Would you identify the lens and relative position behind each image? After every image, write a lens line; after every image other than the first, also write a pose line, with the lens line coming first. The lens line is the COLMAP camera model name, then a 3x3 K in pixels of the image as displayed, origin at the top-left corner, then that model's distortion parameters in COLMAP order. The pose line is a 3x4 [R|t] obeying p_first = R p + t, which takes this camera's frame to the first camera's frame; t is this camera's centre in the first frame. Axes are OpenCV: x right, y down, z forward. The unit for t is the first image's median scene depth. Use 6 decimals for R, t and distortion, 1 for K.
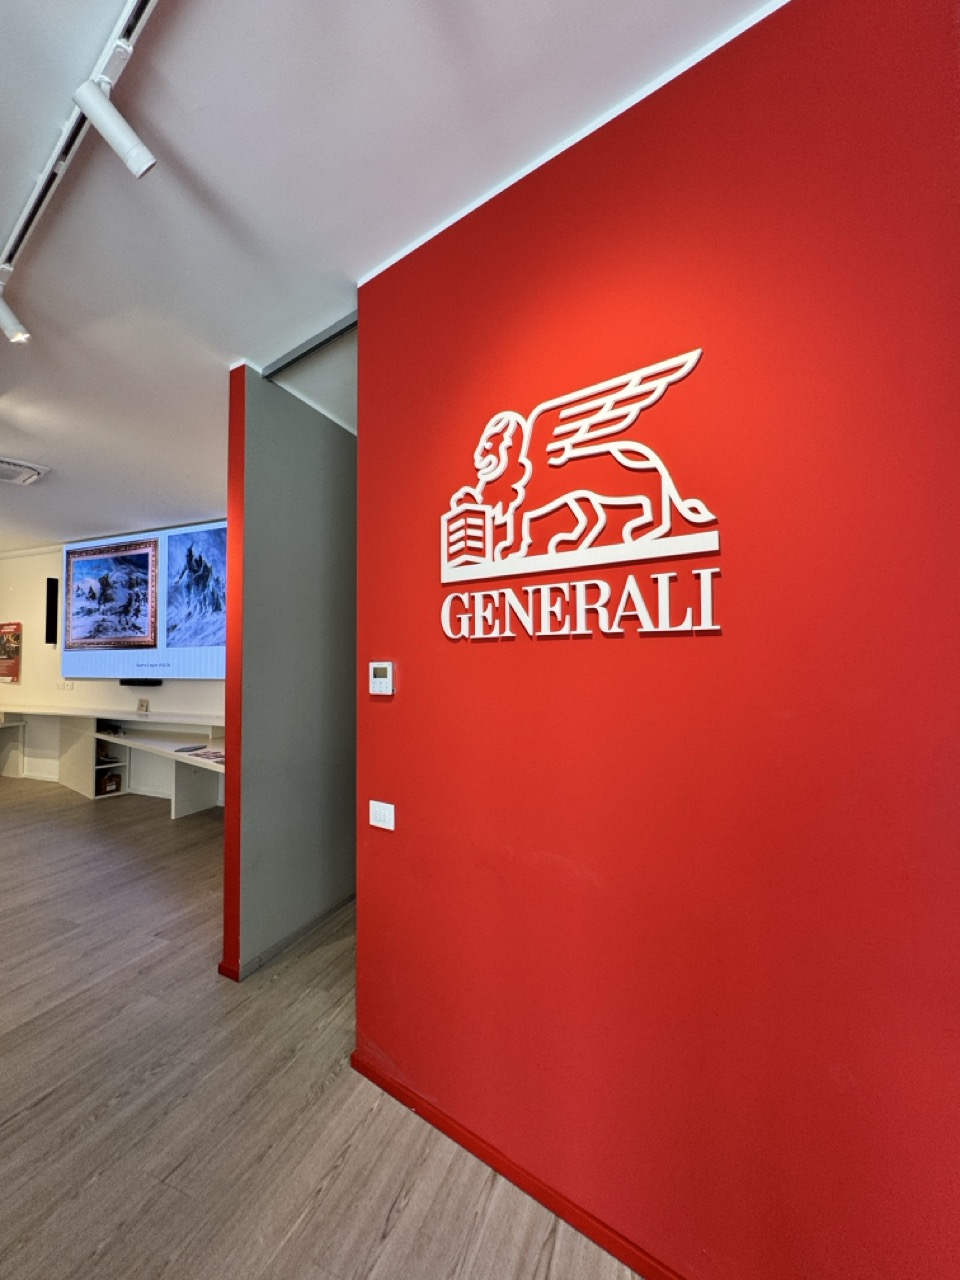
lens RADIAL K [[513.4, 0, 480.0], [0, 513.4, 640.0], [0, 0, 1]] dist [-0.000294, 0.000107]
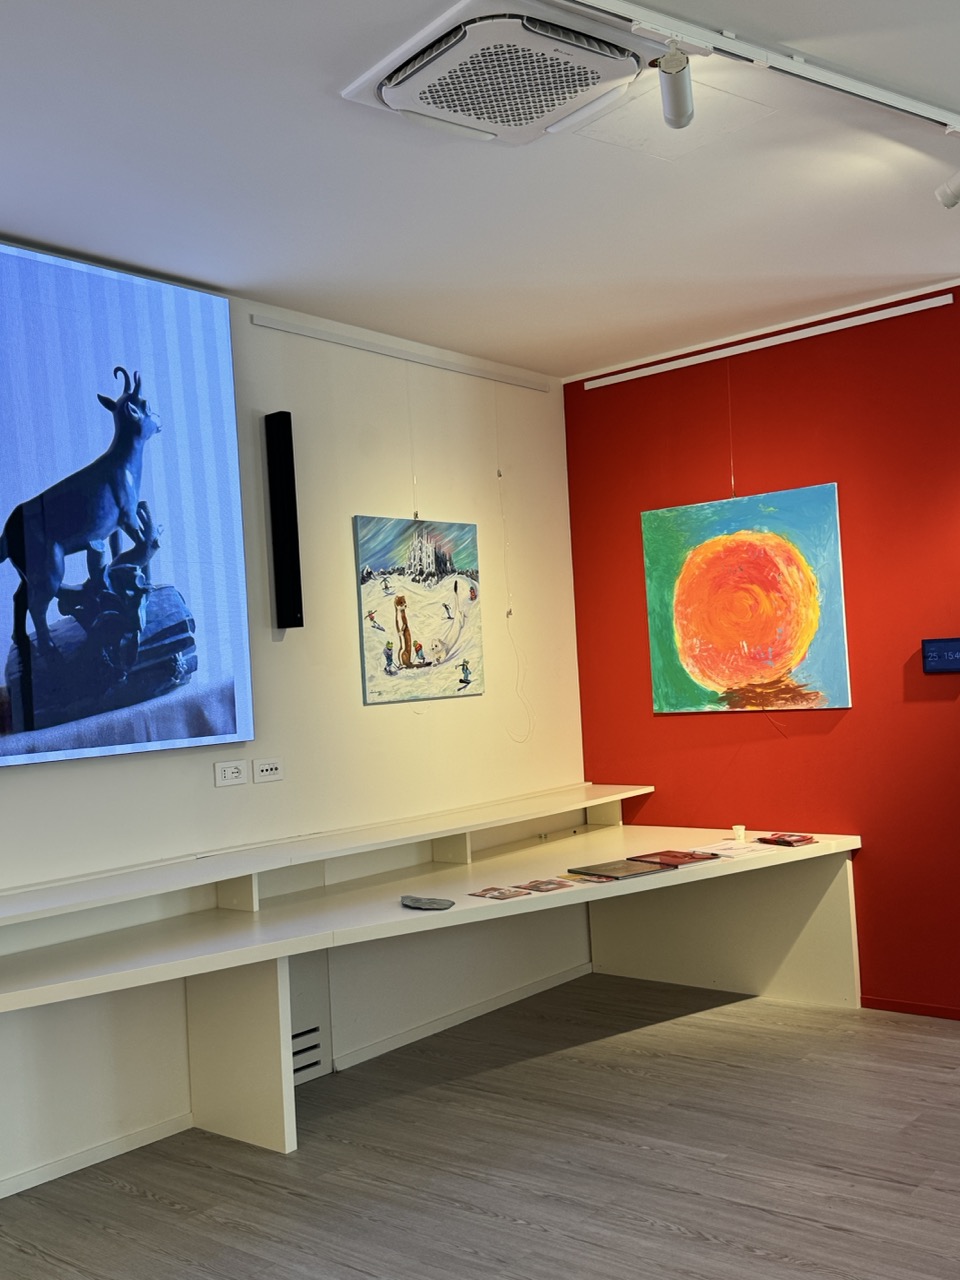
lens RADIAL K [[1265.2, 0, 473.4], [0, 1265.2, 642.8], [0, 0, 1]] dist [0.186939, -0.379008]
pose [[0.305301, 0.010548, 0.952198, -3.582261], [0.020223, 0.999641, -0.017557, 0.071590], [-0.952041, 0.024616, 0.304978, 1.593021]]
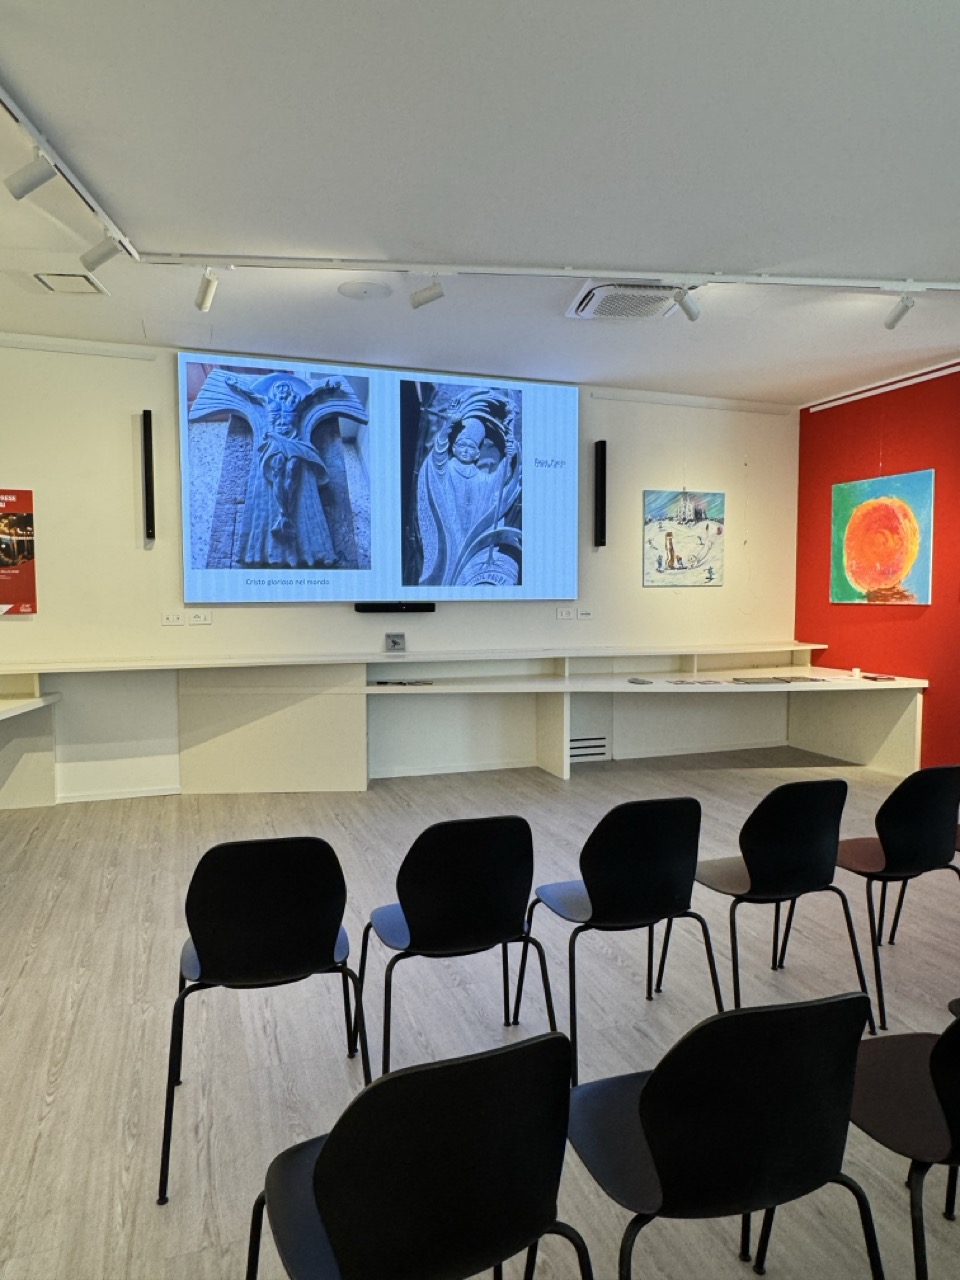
lens RADIAL K [[830.4, 0, 481.1], [0, 830.4, 635.8], [0, 0, 1]] dist [-0.000836, 0.003324]
pose [[0.741105, -0.033029, 0.670577, -3.945315], [-0.028145, 0.996383, 0.080182, 0.096830], [-0.670799, -0.078297, 0.737494, 0.479505]]
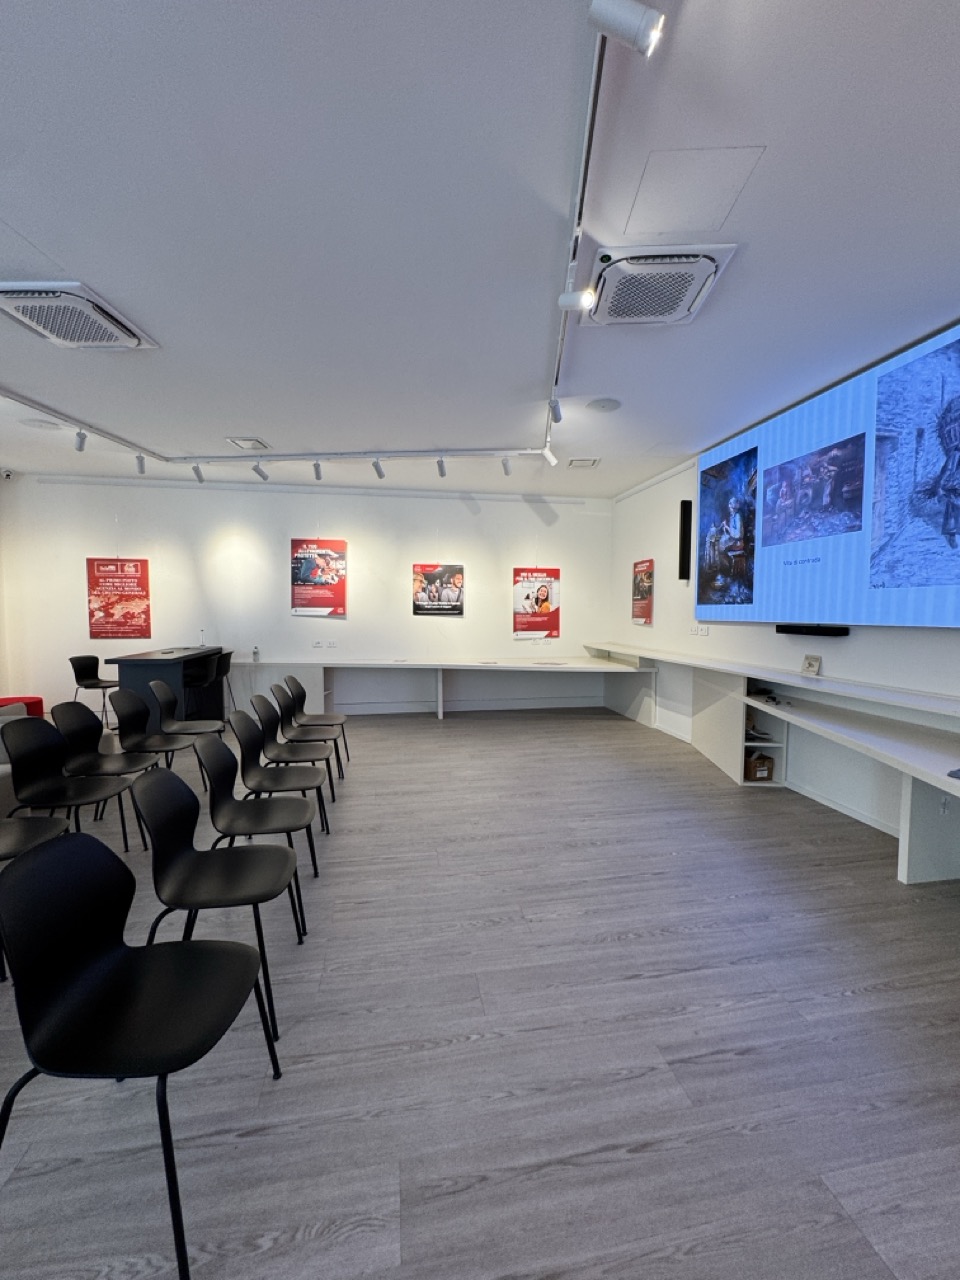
lens RADIAL K [[513.4, 0, 480.0], [0, 513.4, 640.0], [0, 0, 1]] dist [-0.000294, 0.000107]
pose [[0.532679, 0.056905, -0.844402, -1.021980], [0.023652, 0.996346, 0.082064, 0.097752], [0.845987, -0.063686, 0.529387, 0.910144]]
